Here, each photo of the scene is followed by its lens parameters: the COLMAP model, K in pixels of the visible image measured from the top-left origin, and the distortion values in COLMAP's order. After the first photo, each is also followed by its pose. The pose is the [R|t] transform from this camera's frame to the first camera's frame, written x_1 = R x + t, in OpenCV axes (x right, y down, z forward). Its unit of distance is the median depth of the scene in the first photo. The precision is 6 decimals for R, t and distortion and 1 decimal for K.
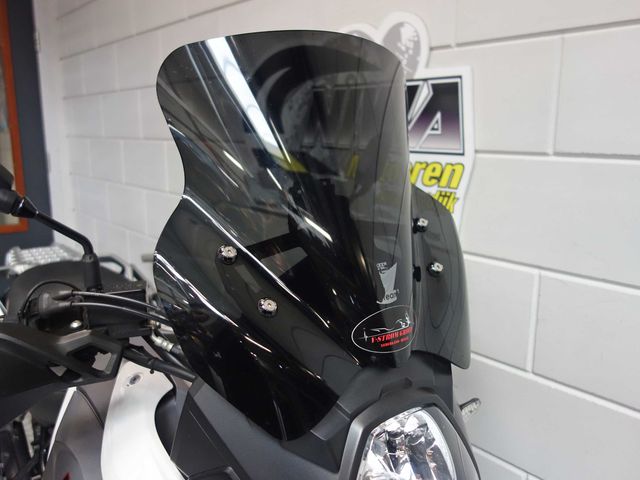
lens RADIAL K [[561.0, 0, 320.1], [0, 561.0, 241.7], [0, 0, 1]] dist [0.006824, -0.006298]
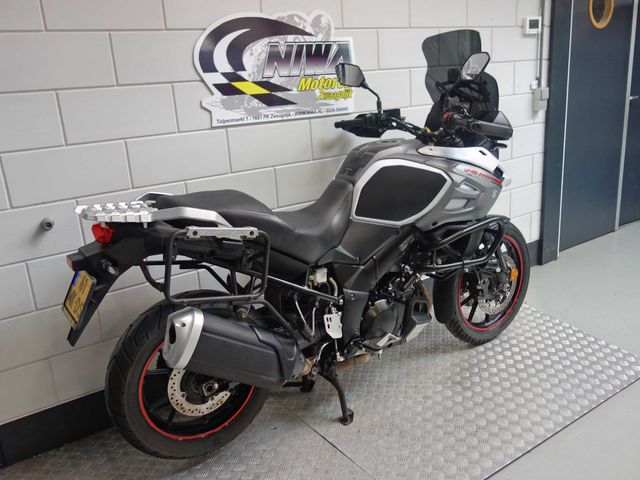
lens RADIAL K [[561.0, 0, 322.9], [0, 561.0, 241.8], [0, 0, 1]] dist [0.006824, -0.006298]
pose [[0.063736, -0.280909, 0.957616, -1.920011], [0.263456, 0.930262, 0.255350, -0.101097], [-0.962563, 0.236015, 0.133298, 0.773321]]
